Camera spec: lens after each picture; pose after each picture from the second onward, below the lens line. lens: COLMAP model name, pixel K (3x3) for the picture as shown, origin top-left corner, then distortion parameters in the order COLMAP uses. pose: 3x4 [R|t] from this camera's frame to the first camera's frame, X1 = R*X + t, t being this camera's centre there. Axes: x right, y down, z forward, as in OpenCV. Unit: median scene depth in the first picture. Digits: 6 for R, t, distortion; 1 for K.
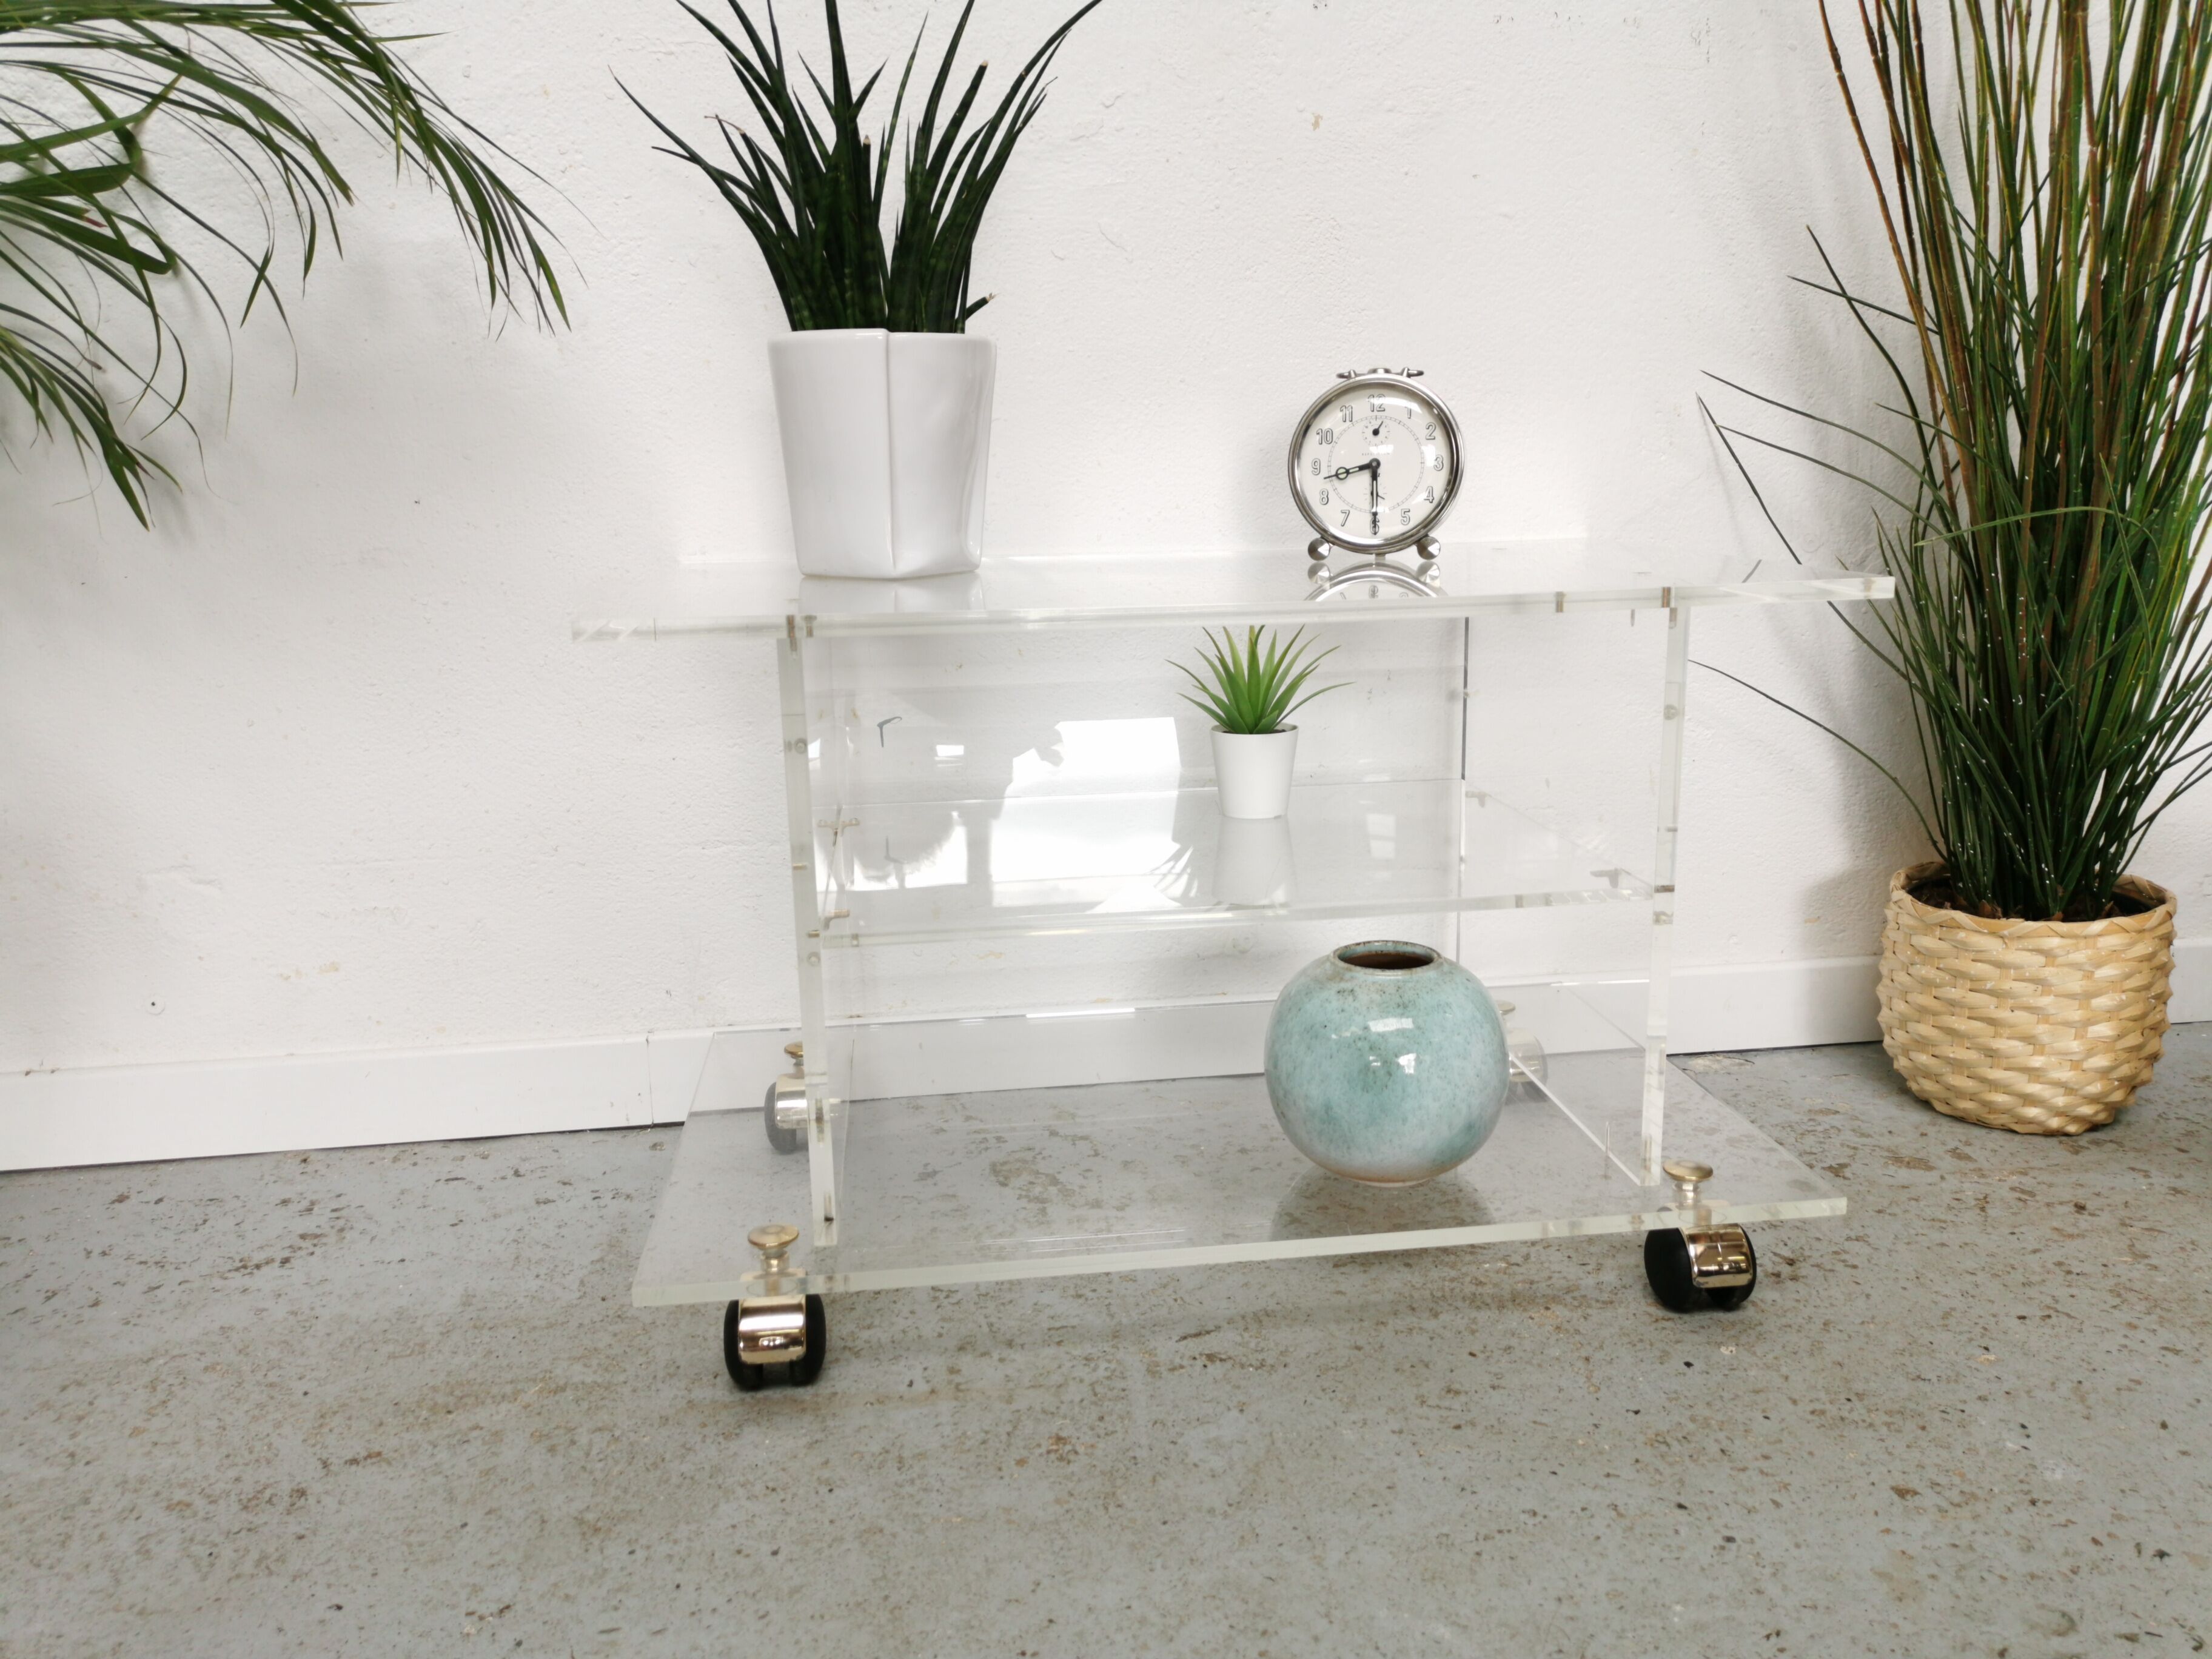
lens RADIAL K [[1720.7, 0, 1116.7], [0, 1720.7, 827.2], [0, 0, 1]] dist [0.023065, -0.005143]
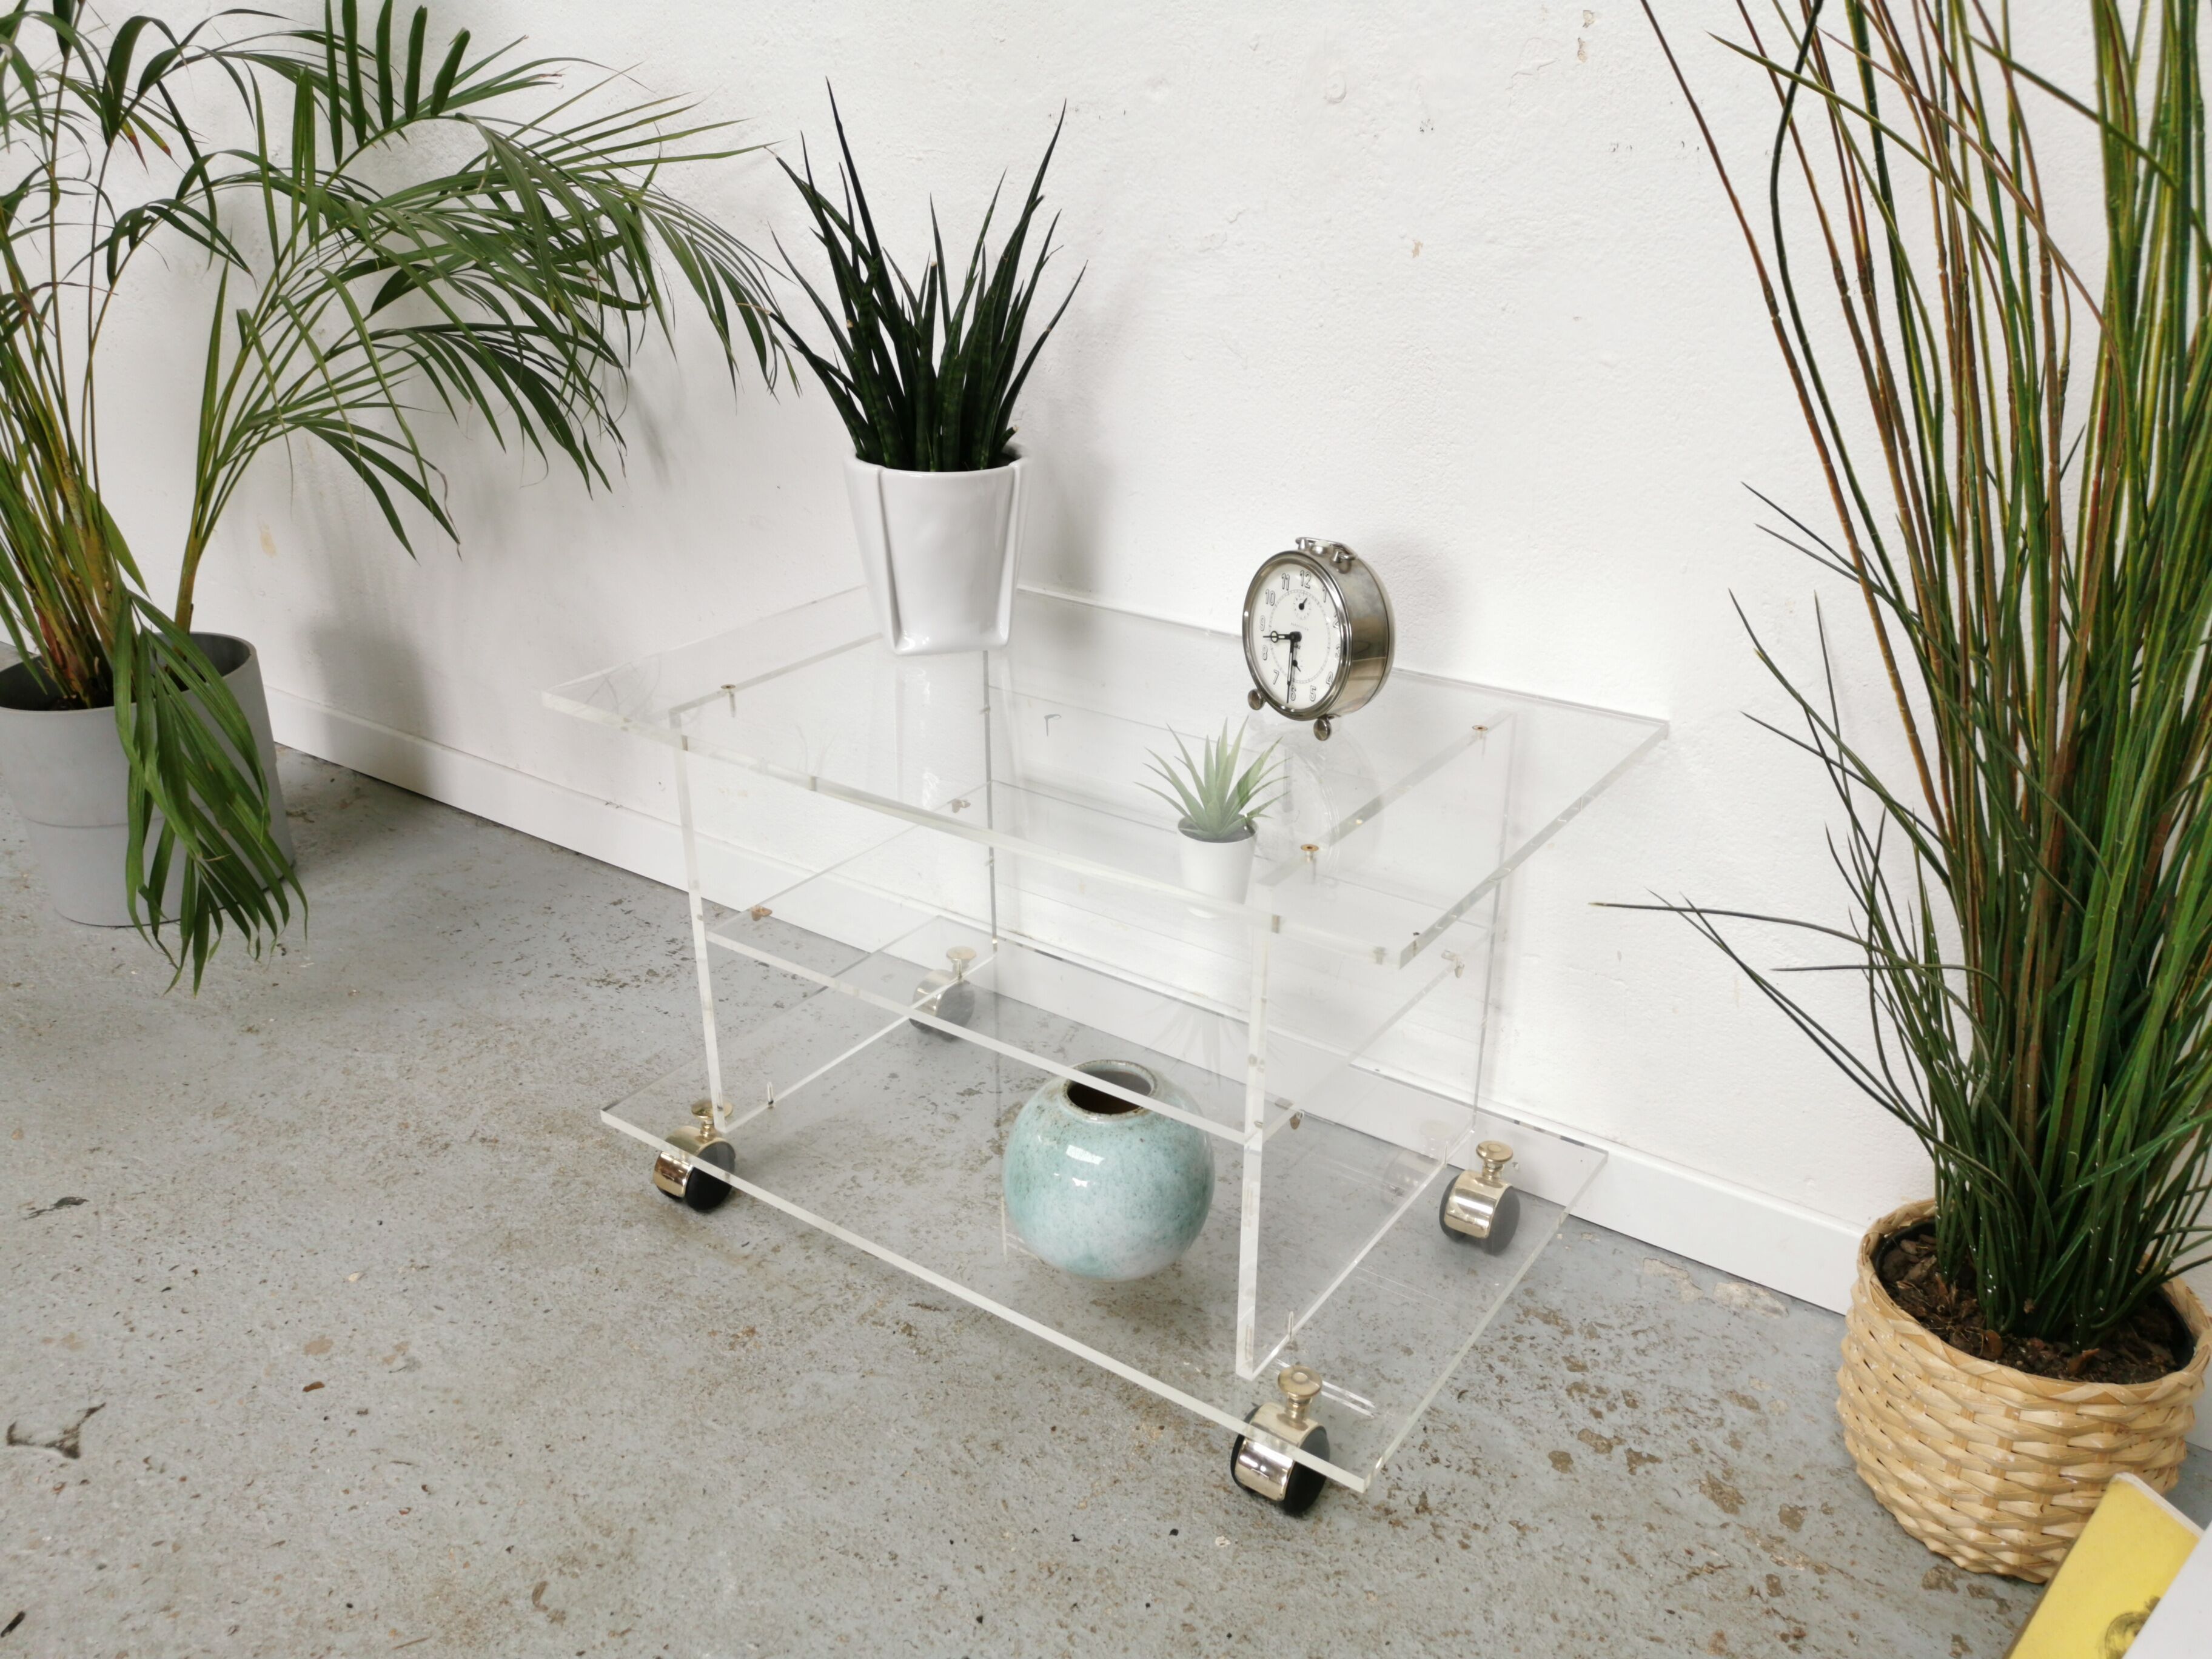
lens RADIAL K [[1713.7, 0, 1110.8], [0, 1713.7, 831.1], [0, 0, 1]] dist [0.082548, -0.100775]
pose [[0.741804, 0.293658, -0.602903, 0.676910], [-0.165357, 0.951364, 0.259931, -0.327112], [0.649911, -0.093123, 0.754283, 0.132994]]
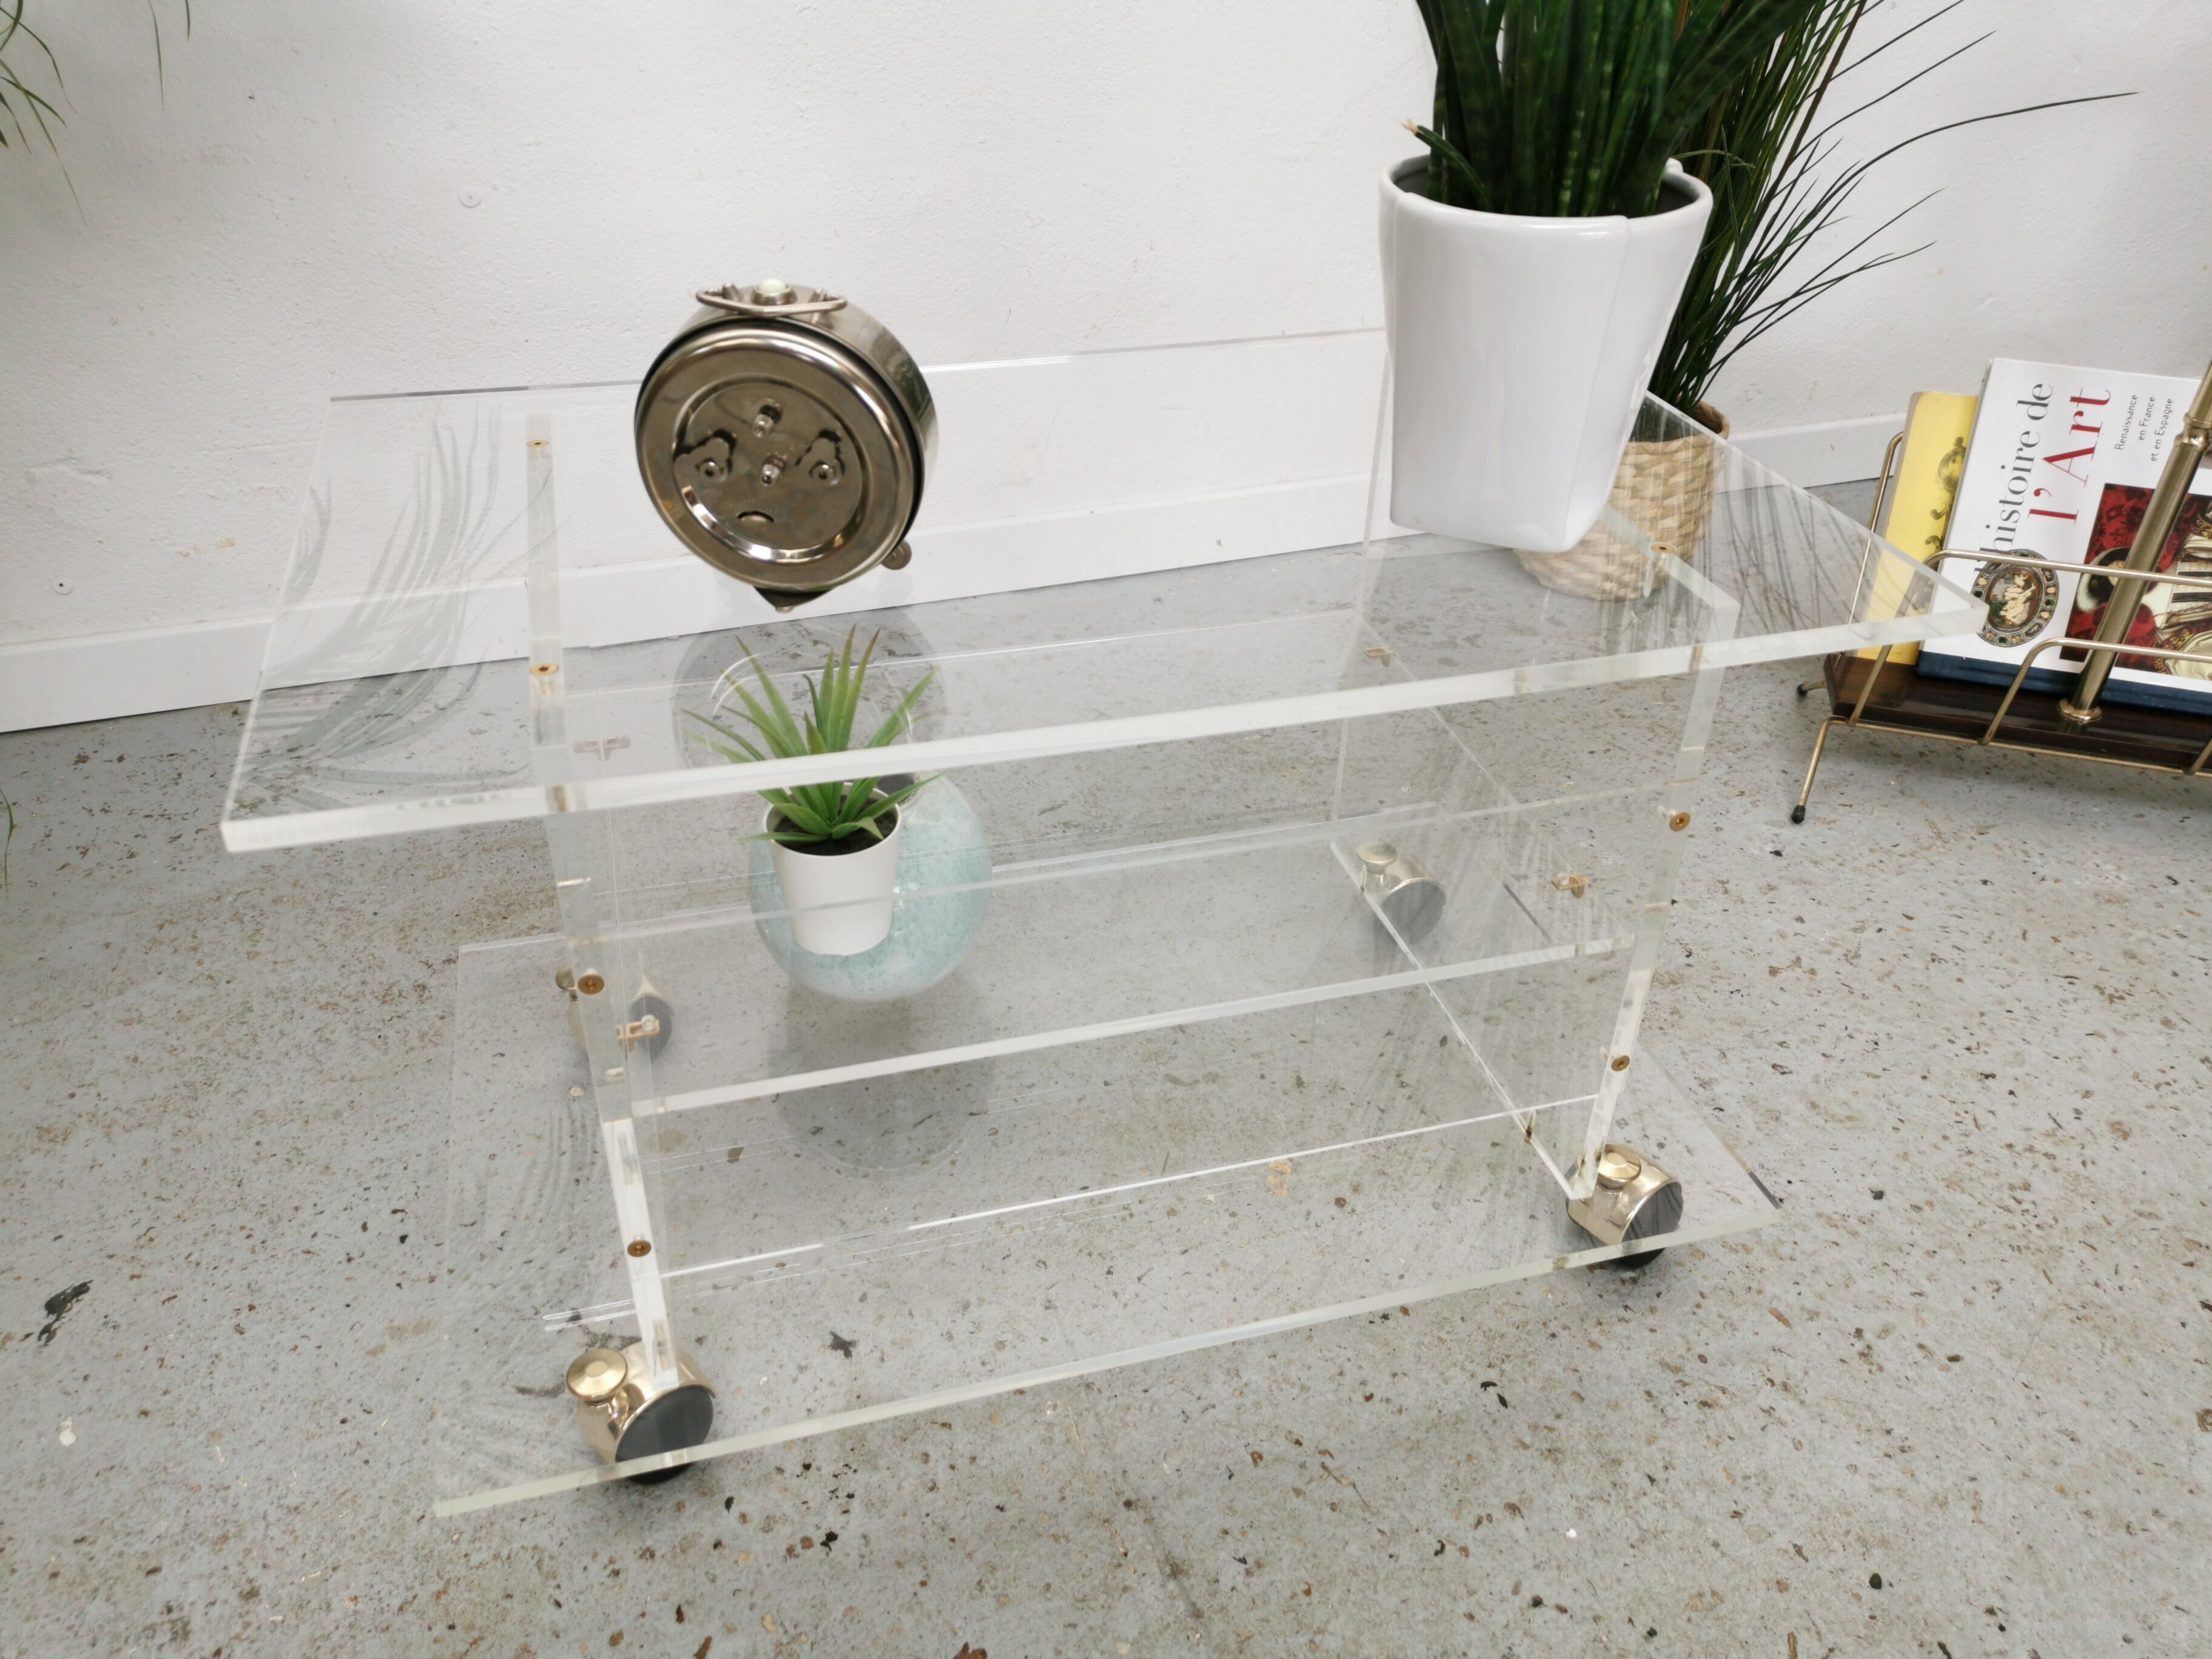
lens RADIAL K [[1711.5, 0, 1122.9], [0, 1711.5, 829.2], [0, 0, 1]] dist [0.062539, -0.066355]
pose [[0.973236, -0.086440, 0.212931, -0.158396], [0.005865, 0.935604, 0.353003, -0.144594], [-0.229733, -0.342306, 0.911070, -0.217480]]
